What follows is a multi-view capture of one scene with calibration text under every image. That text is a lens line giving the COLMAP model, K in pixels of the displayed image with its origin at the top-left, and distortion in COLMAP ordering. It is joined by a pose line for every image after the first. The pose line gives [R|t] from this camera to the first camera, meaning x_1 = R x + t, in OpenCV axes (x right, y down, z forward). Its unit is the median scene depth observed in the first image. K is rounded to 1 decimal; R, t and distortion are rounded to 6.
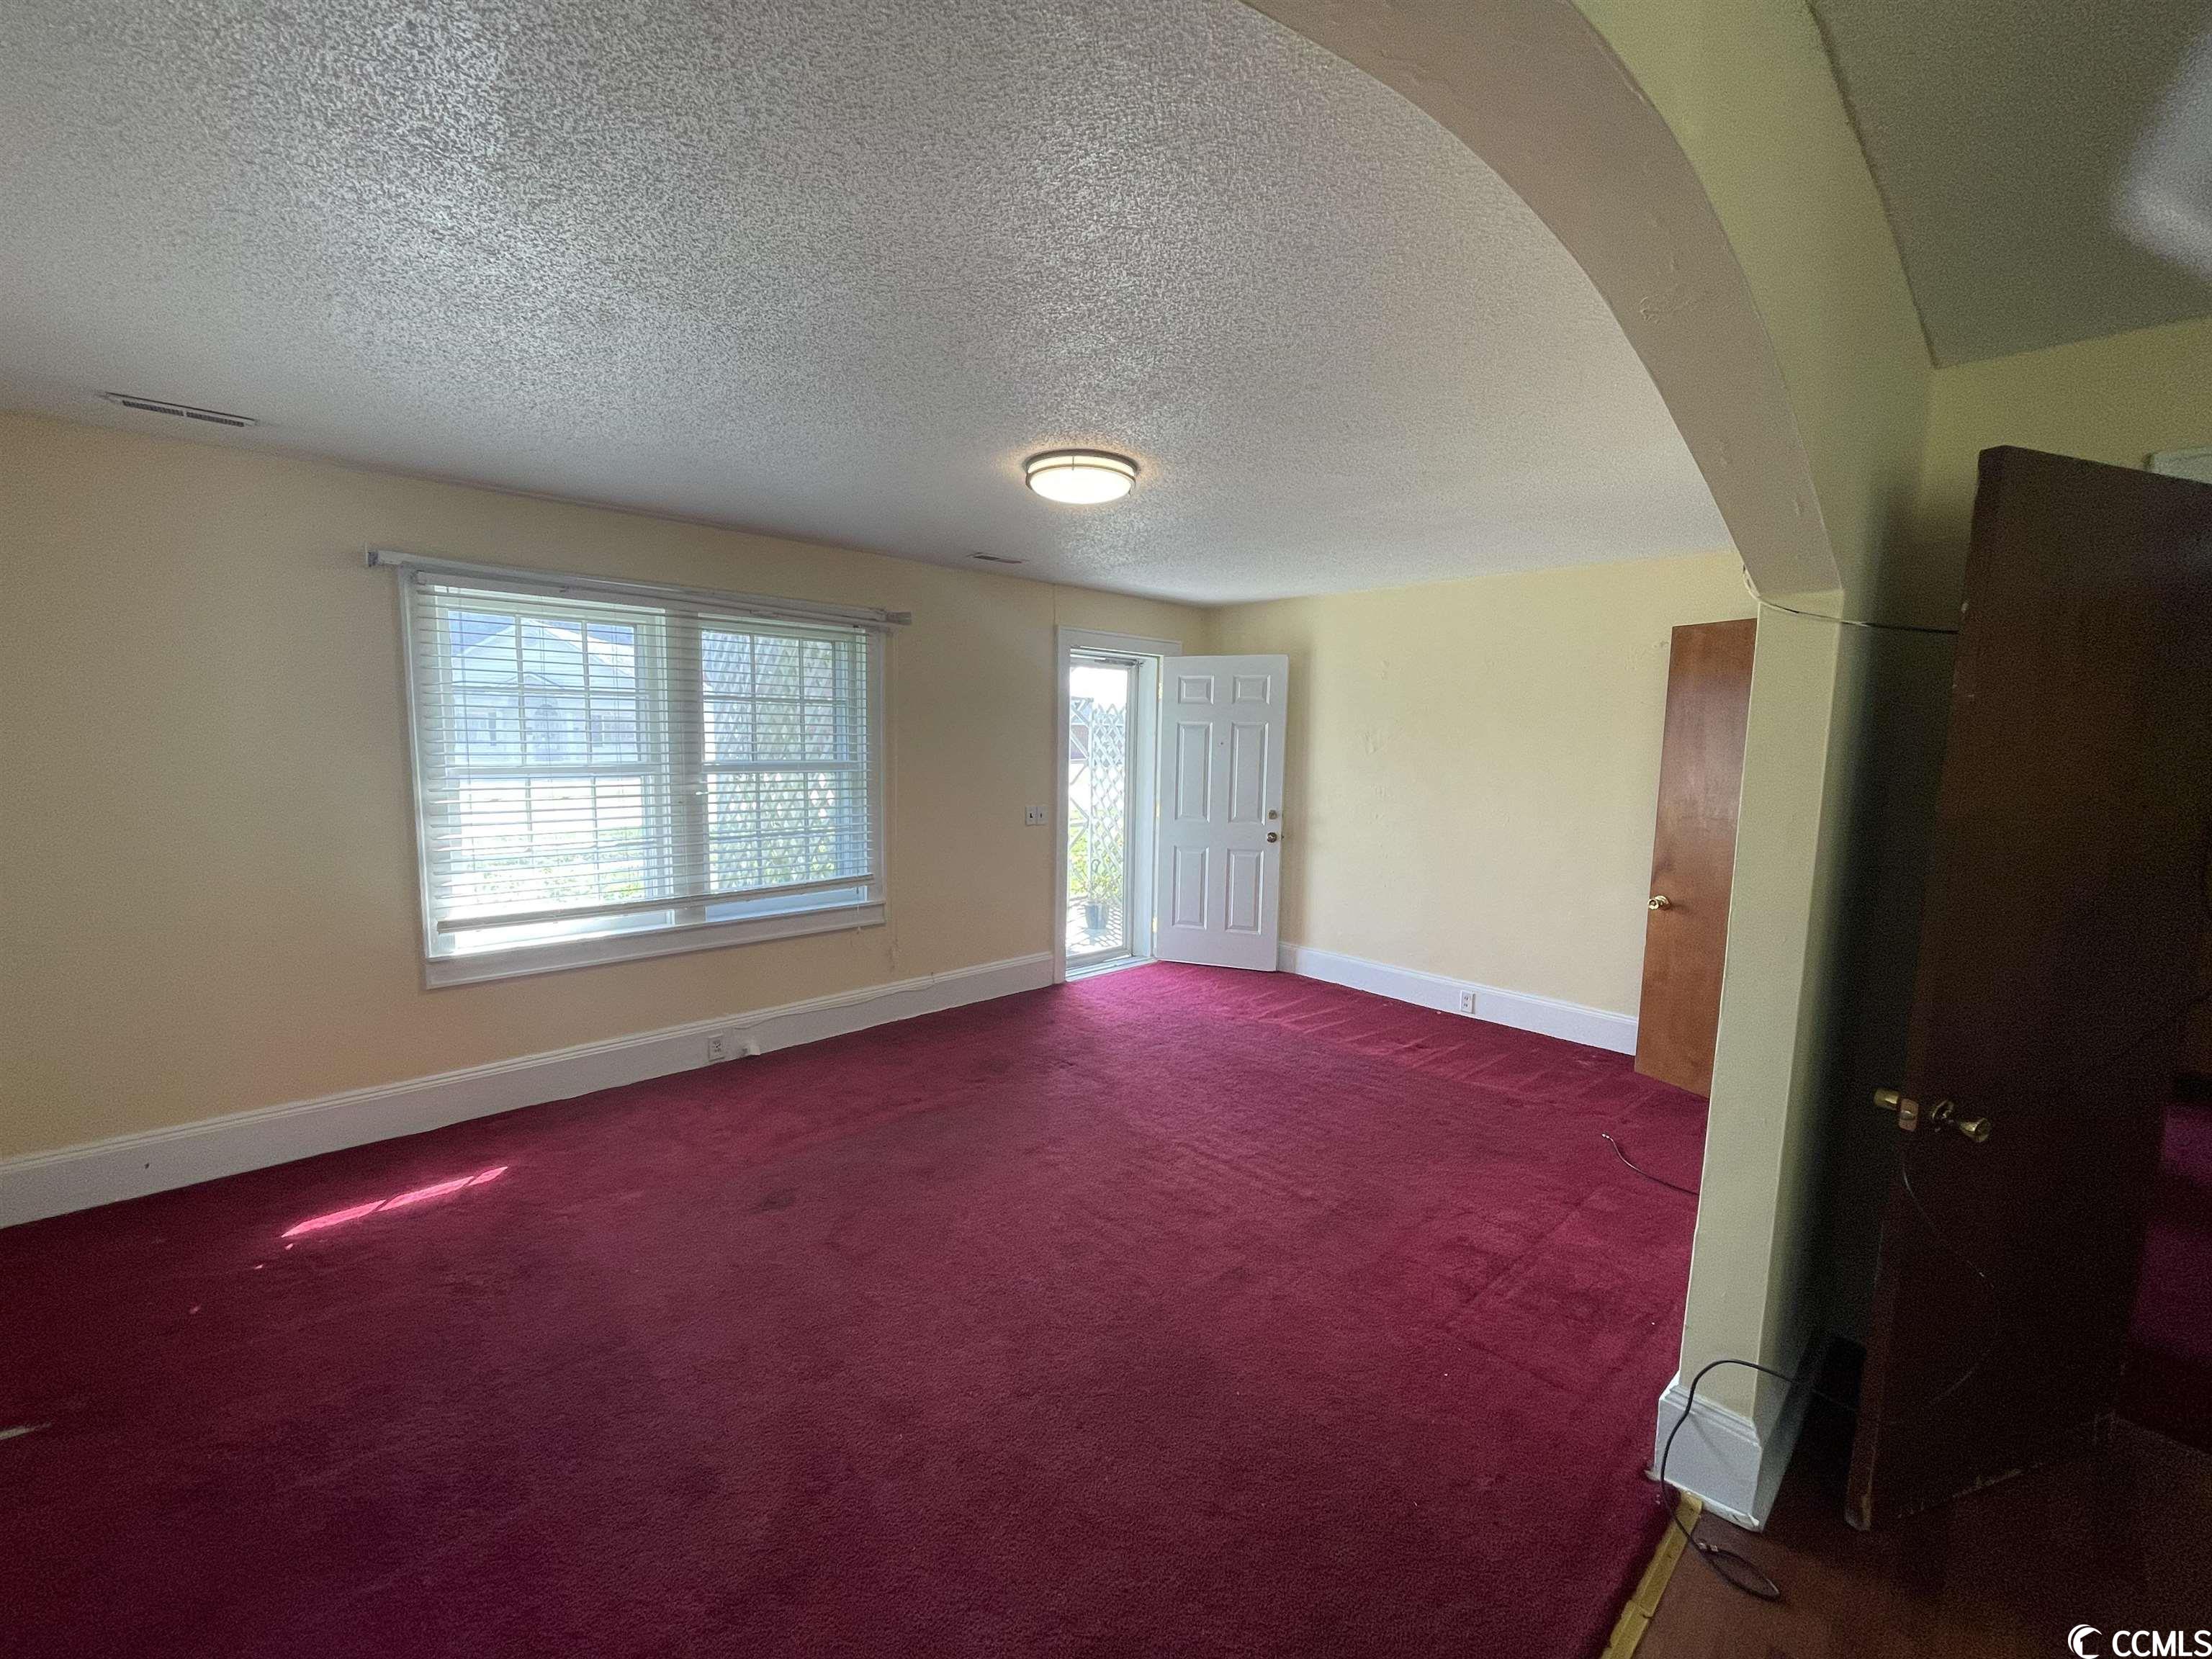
lens RADIAL K [[887.0, 0, 1092.6], [0, 887.0, 832.2], [0, 0, 1]] dist [-0.000880, 0.000297]
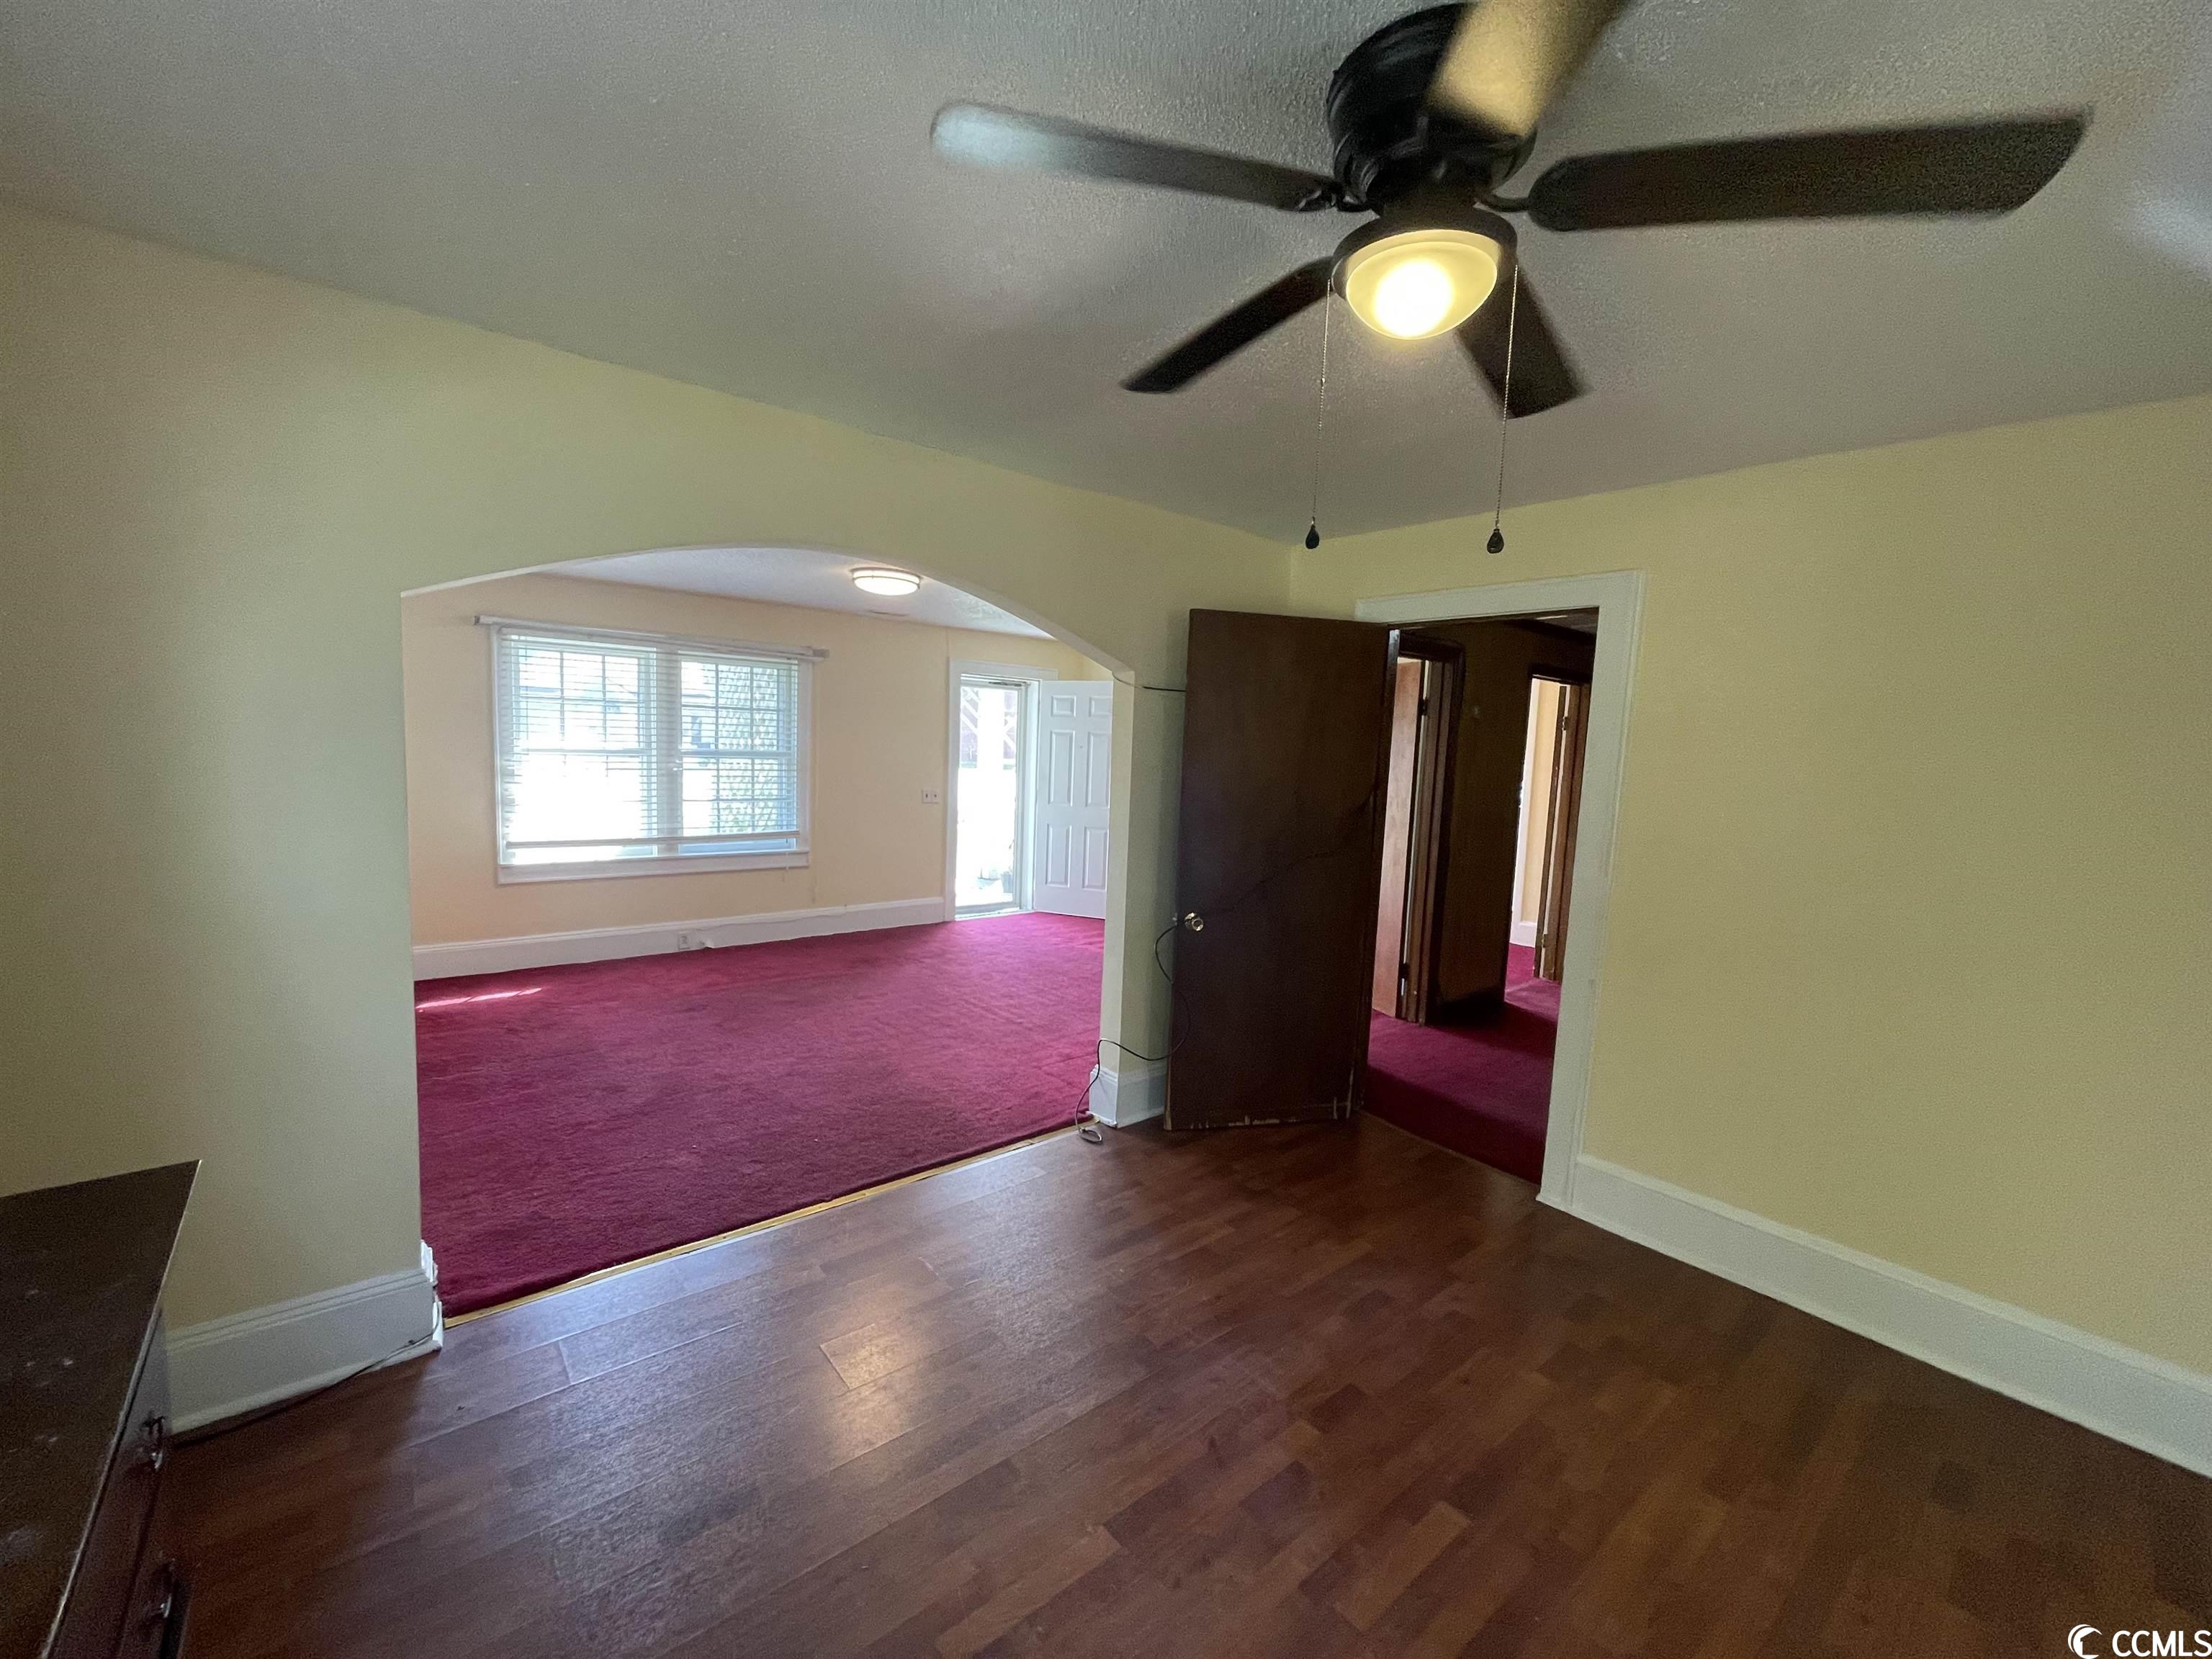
lens RADIAL K [[890.5, 0, 1098.7], [0, 890.5, 831.2], [0, 0, 1]] dist [0.000449, -0.000103]
pose [[0.998088, 0.027842, -0.055176, 0.364464], [-0.028542, 0.999521, -0.011931, 0.059877], [0.054817, 0.013483, 0.998405, -0.478645]]
